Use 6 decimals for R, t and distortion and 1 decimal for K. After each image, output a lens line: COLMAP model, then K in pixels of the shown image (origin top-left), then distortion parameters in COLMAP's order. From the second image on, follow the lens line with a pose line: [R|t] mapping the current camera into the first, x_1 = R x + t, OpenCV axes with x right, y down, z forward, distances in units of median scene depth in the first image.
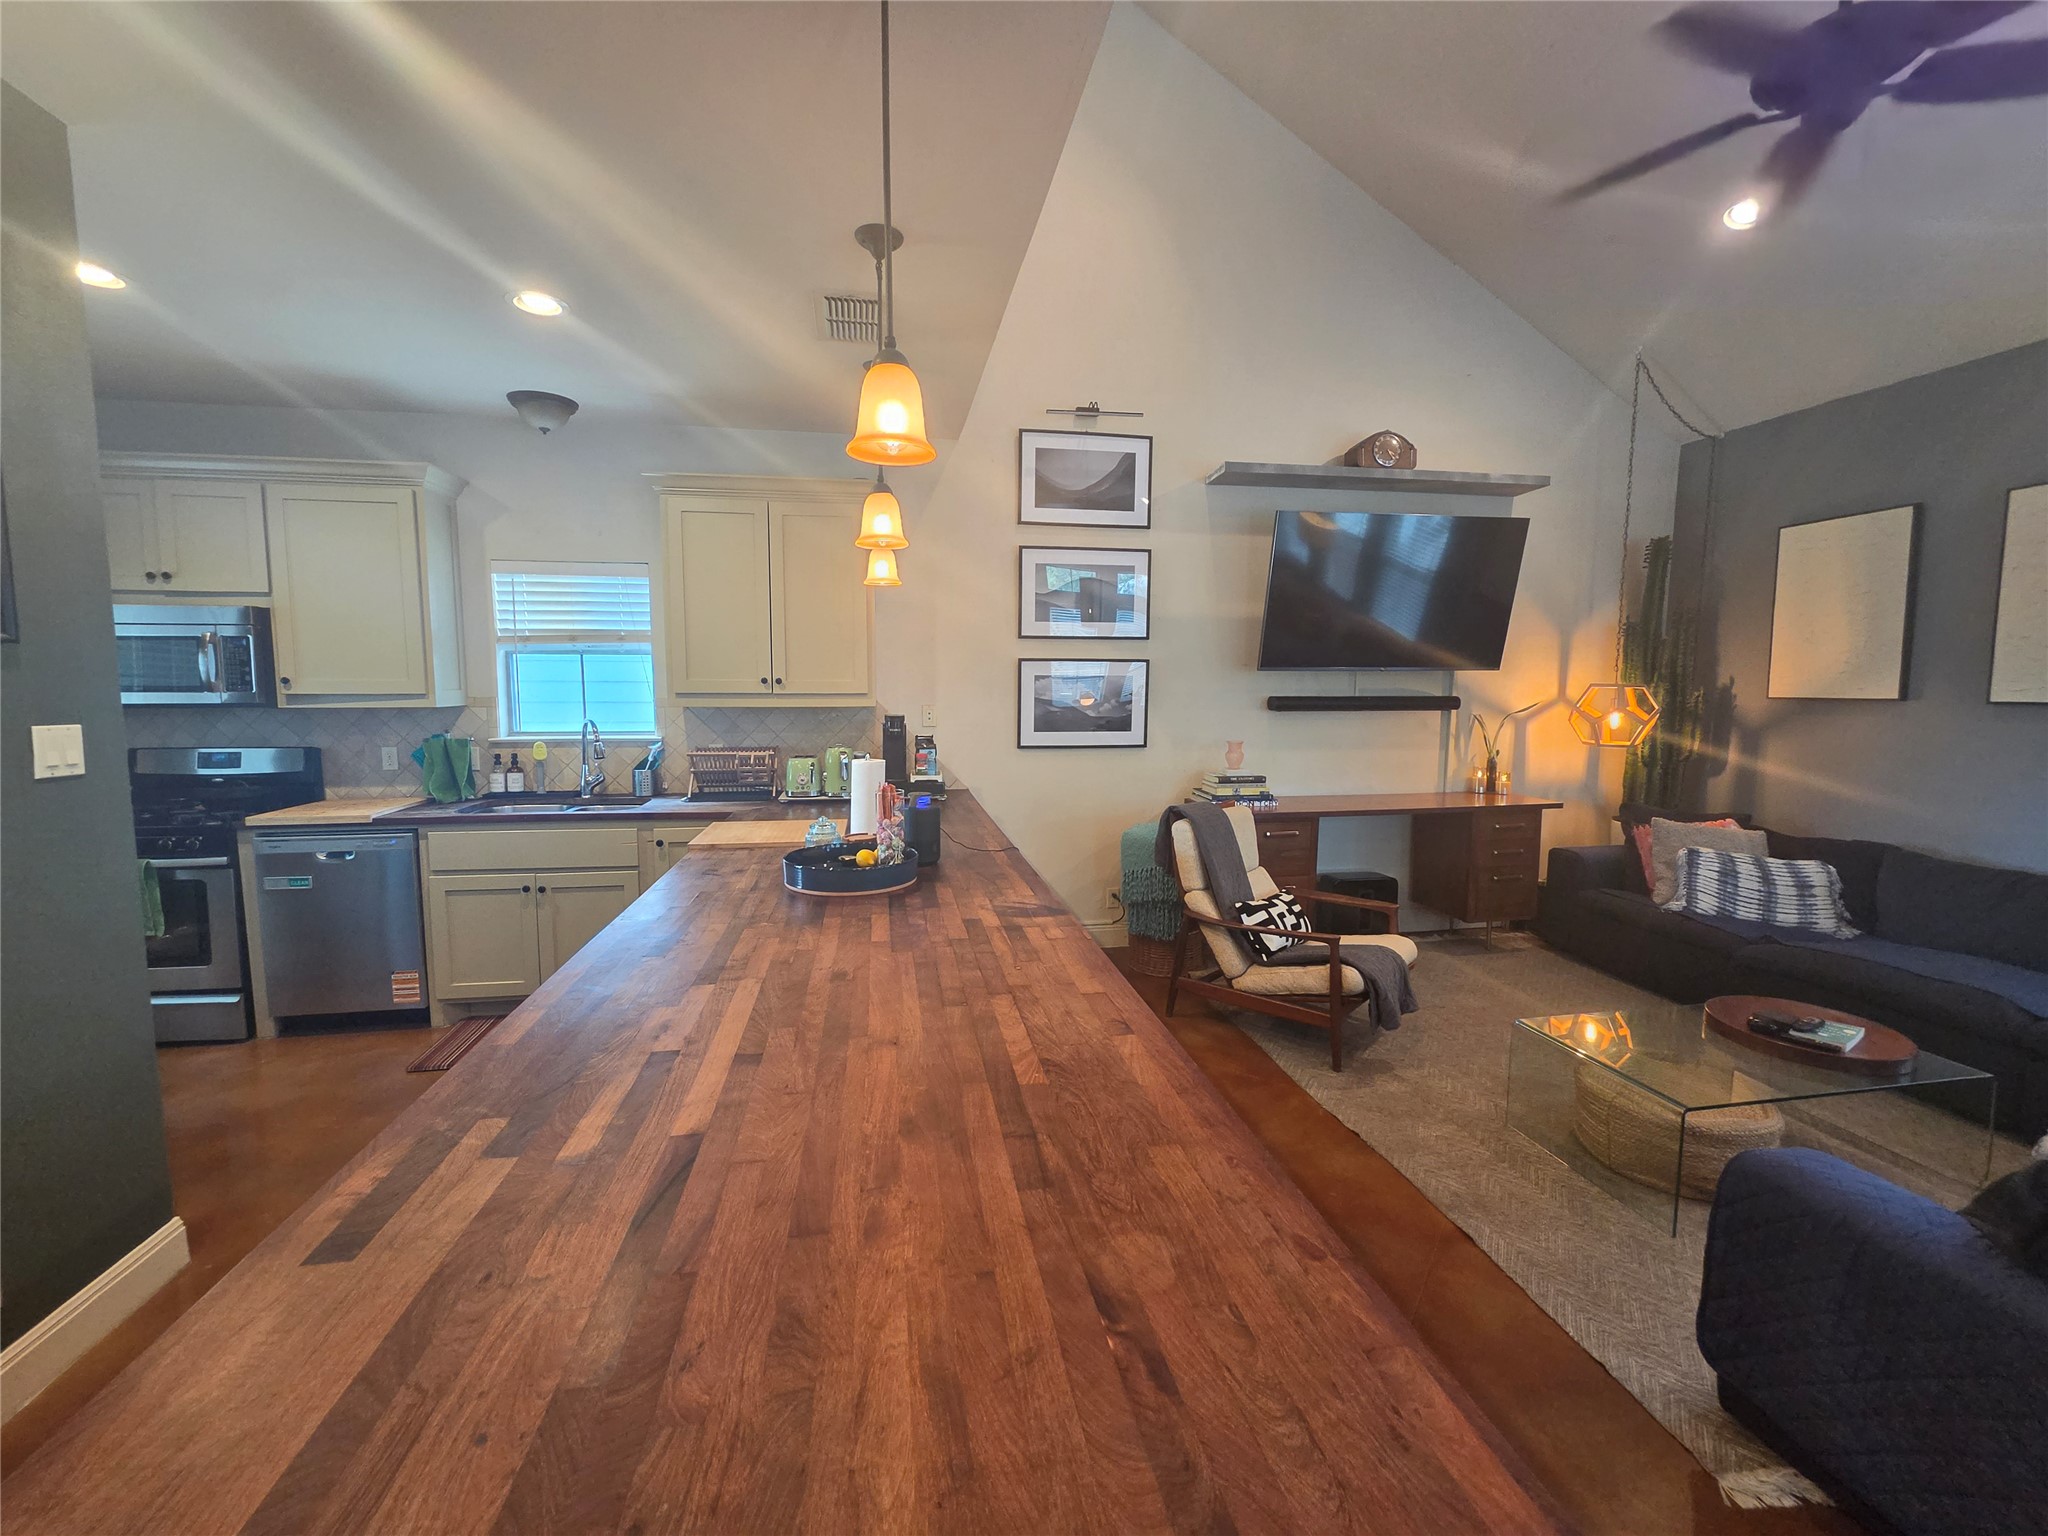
lens RADIAL K [[851.9, 0, 1013.9], [0, 851.9, 762.0], [0, 0, 1]] dist [-0.003632, 0.000215]
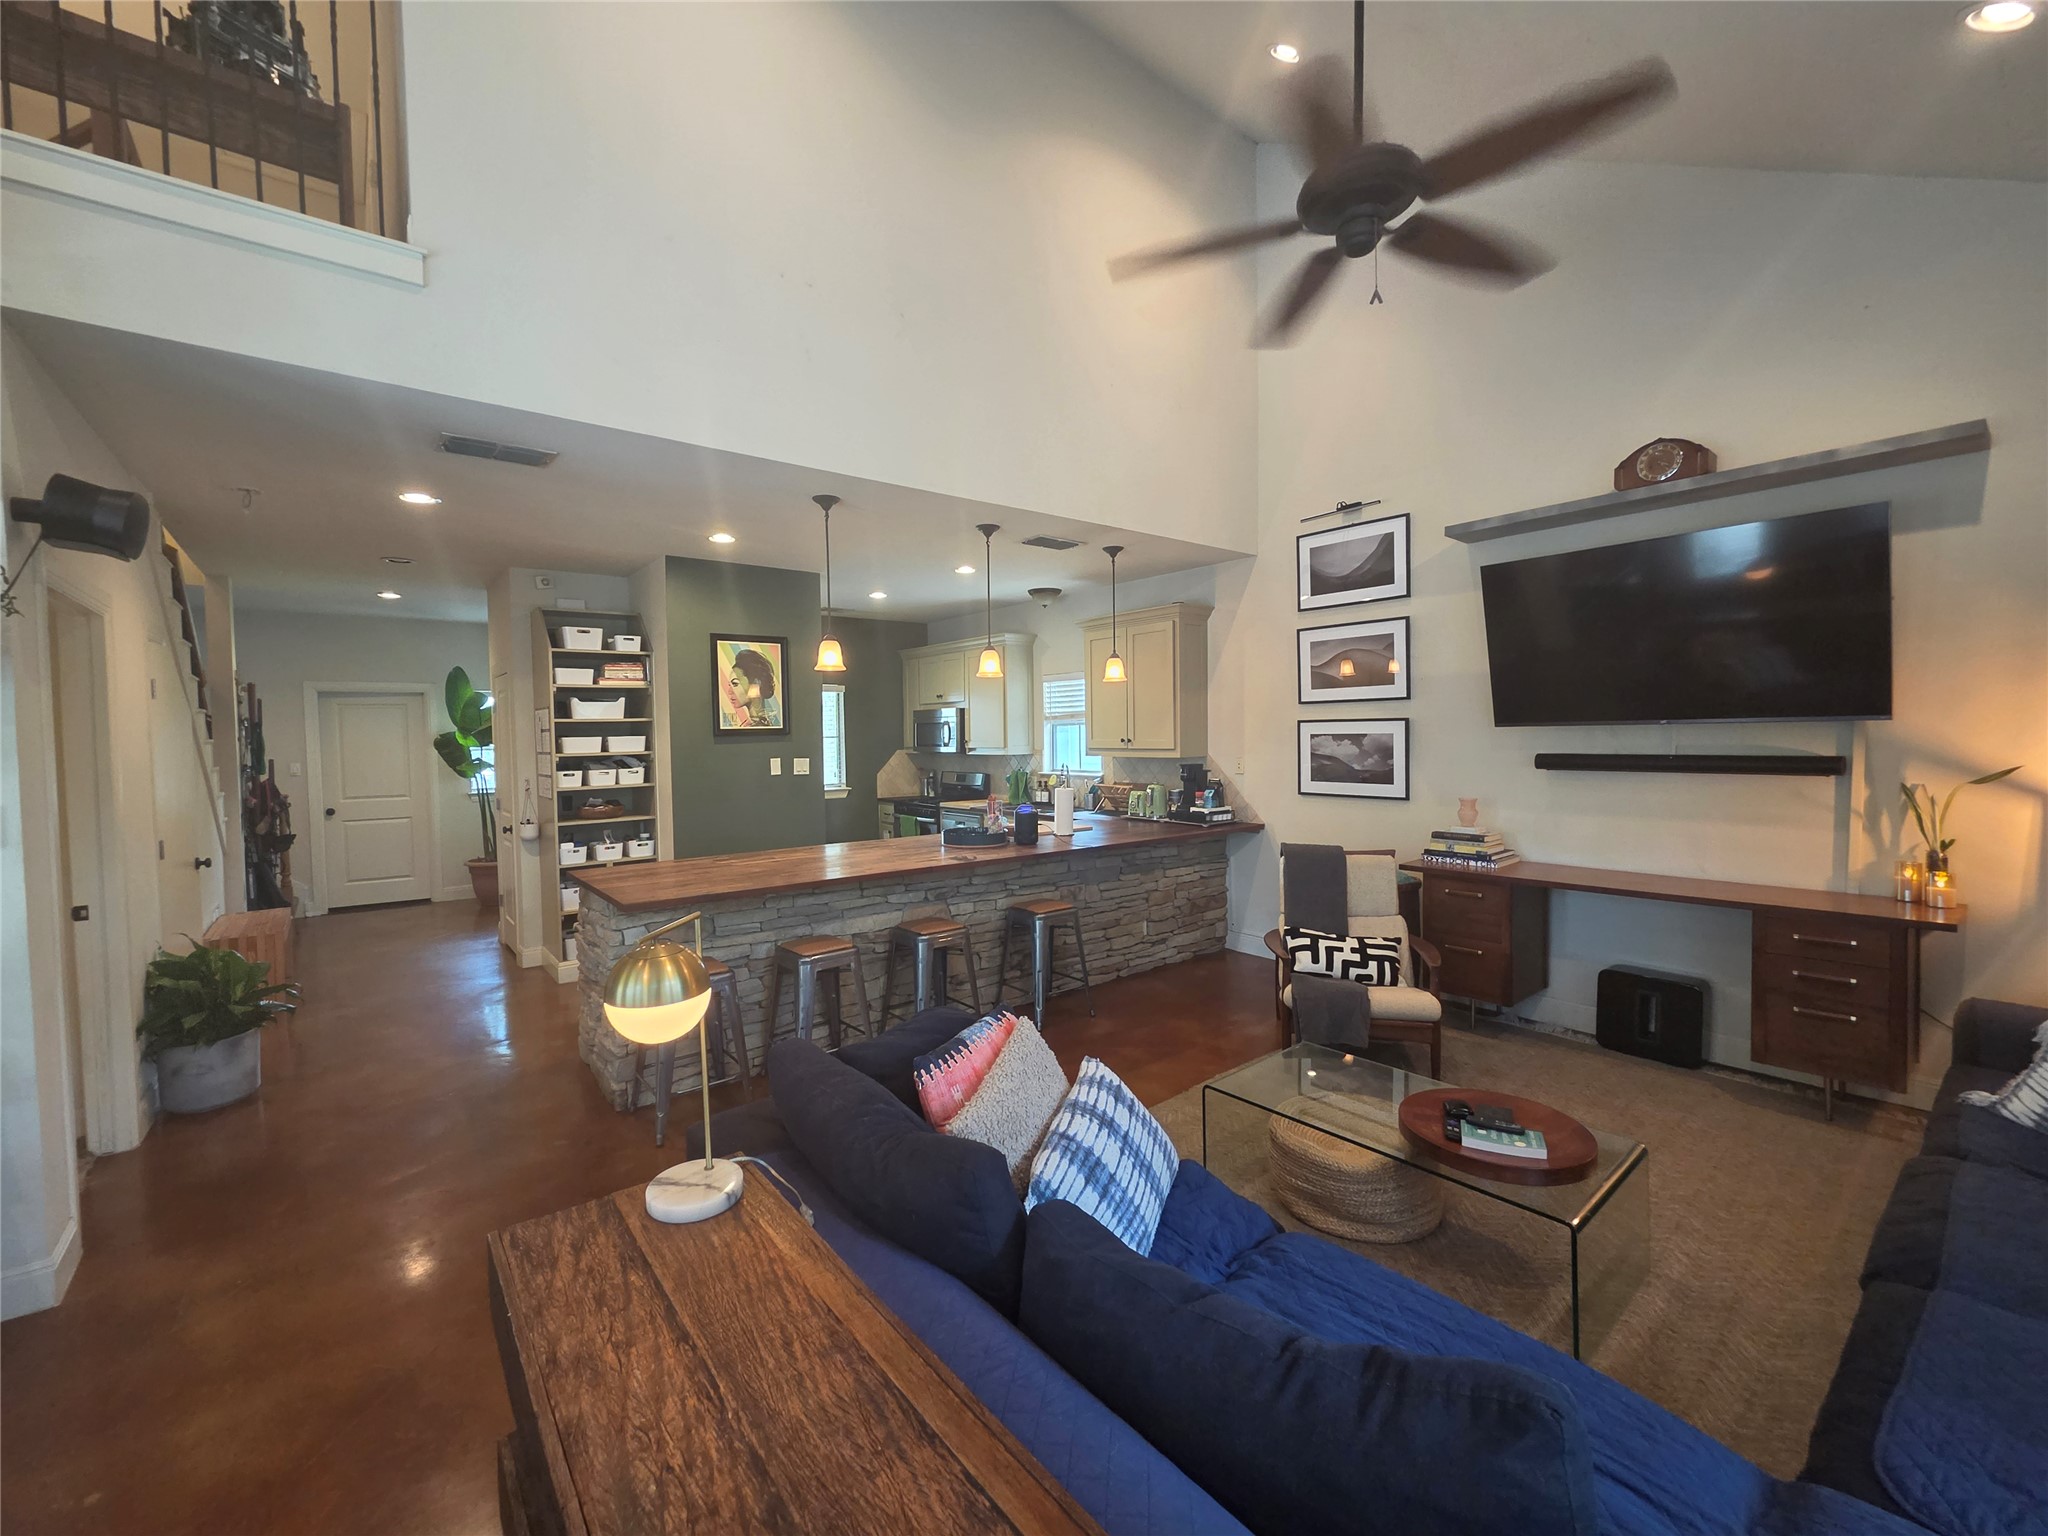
lens RADIAL K [[851.9, 0, 1013.9], [0, 851.9, 762.0], [0, 0, 1]] dist [-0.003632, 0.000215]
pose [[0.484954, 0.020147, -0.874308, 0.870399], [-0.066981, 0.997654, -0.014163, -0.017430], [0.871971, 0.065430, 0.485166, 0.057175]]
